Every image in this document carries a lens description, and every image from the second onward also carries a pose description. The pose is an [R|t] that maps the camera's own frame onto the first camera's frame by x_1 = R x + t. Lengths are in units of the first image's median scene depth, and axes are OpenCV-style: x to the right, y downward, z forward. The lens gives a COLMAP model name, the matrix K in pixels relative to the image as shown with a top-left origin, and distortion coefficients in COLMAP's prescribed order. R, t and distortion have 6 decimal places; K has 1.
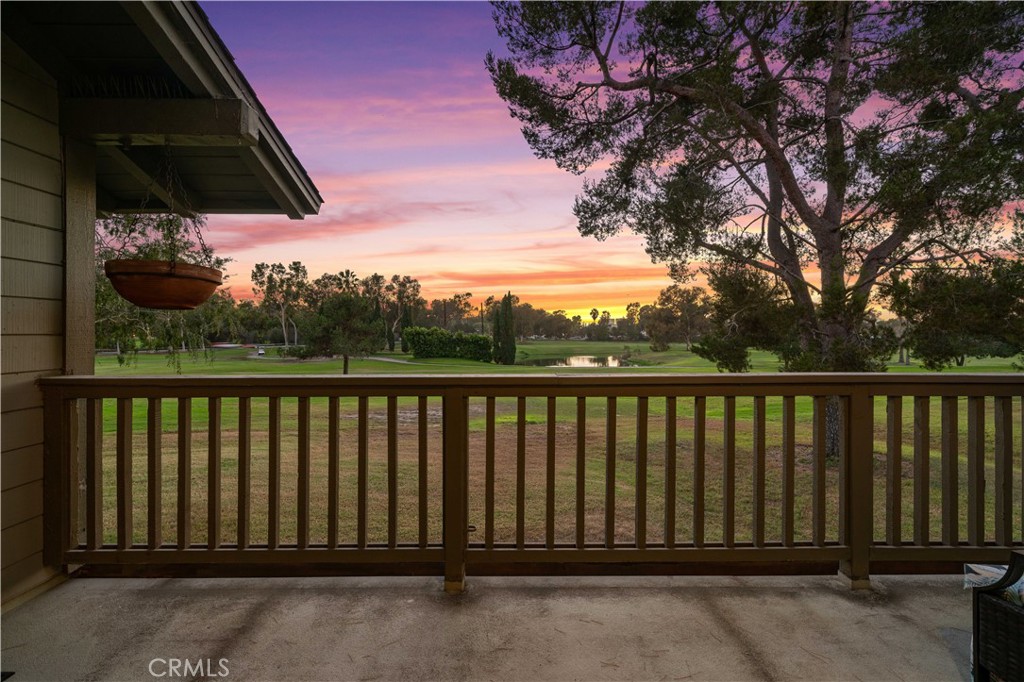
lens RADIAL K [[437.7, 0, 494.6], [0, 437.7, 331.0], [0, 0, 1]] dist [-0.001859, -0.000201]
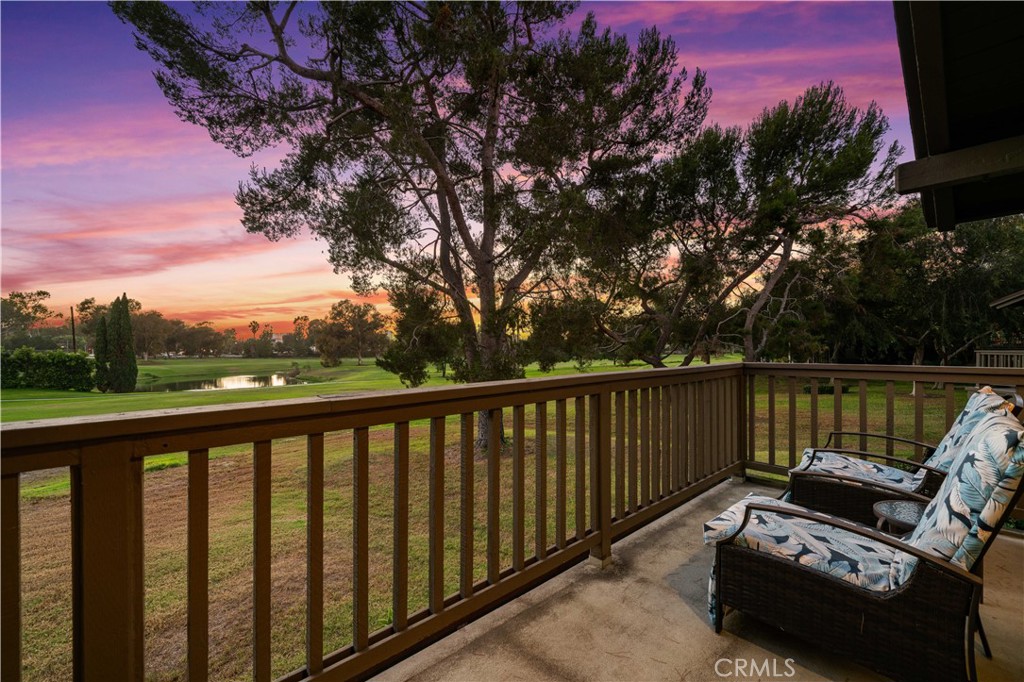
lens RADIAL K [[439.3, 0, 519.1], [0, 439.3, 347.0], [0, 0, 1]] dist [-0.002543, -0.000100]
pose [[0.719634, -0.006080, 0.694327, -0.011484], [0.004684, 0.999981, 0.003902, 0.002766], [-0.694338, 0.000444, 0.719649, 0.038827]]
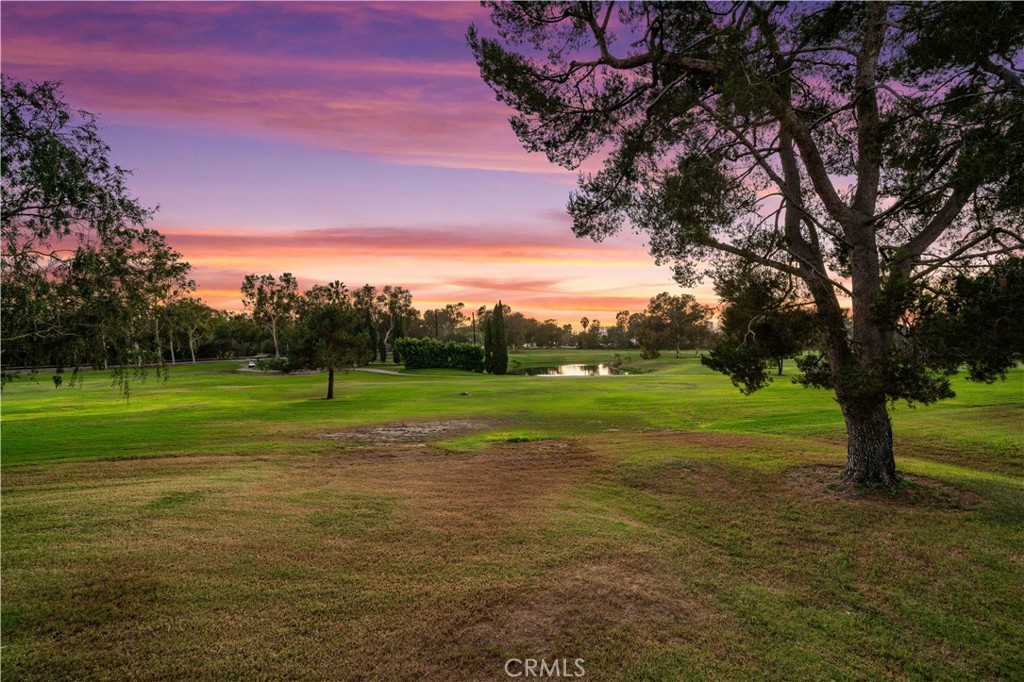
lens RADIAL K [[432.4, 0, 498.1], [0, 432.4, 343.9], [0, 0, 1]] dist [-0.000822, 0.000158]
pose [[0.999588, -0.012102, 0.026026, 0.010311], [0.011887, 0.999894, 0.008379, -0.003863], [-0.026124, -0.008066, 0.999626, 0.107935]]
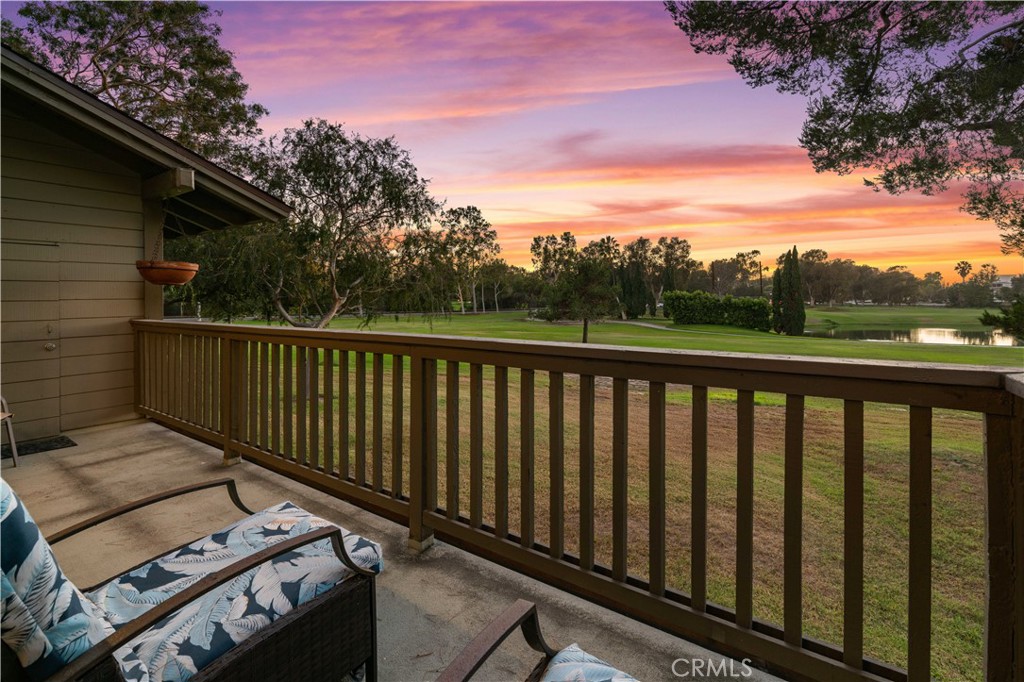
lens RADIAL K [[434.2, 0, 487.5], [0, 434.2, 296.1], [0, 0, 1]] dist [-0.001396, -0.000089]
pose [[0.819119, -0.006140, -0.573591, 0.173268], [0.006821, 0.999976, -0.000964, 0.001040], [0.573583, -0.003123, 0.819141, 0.031146]]
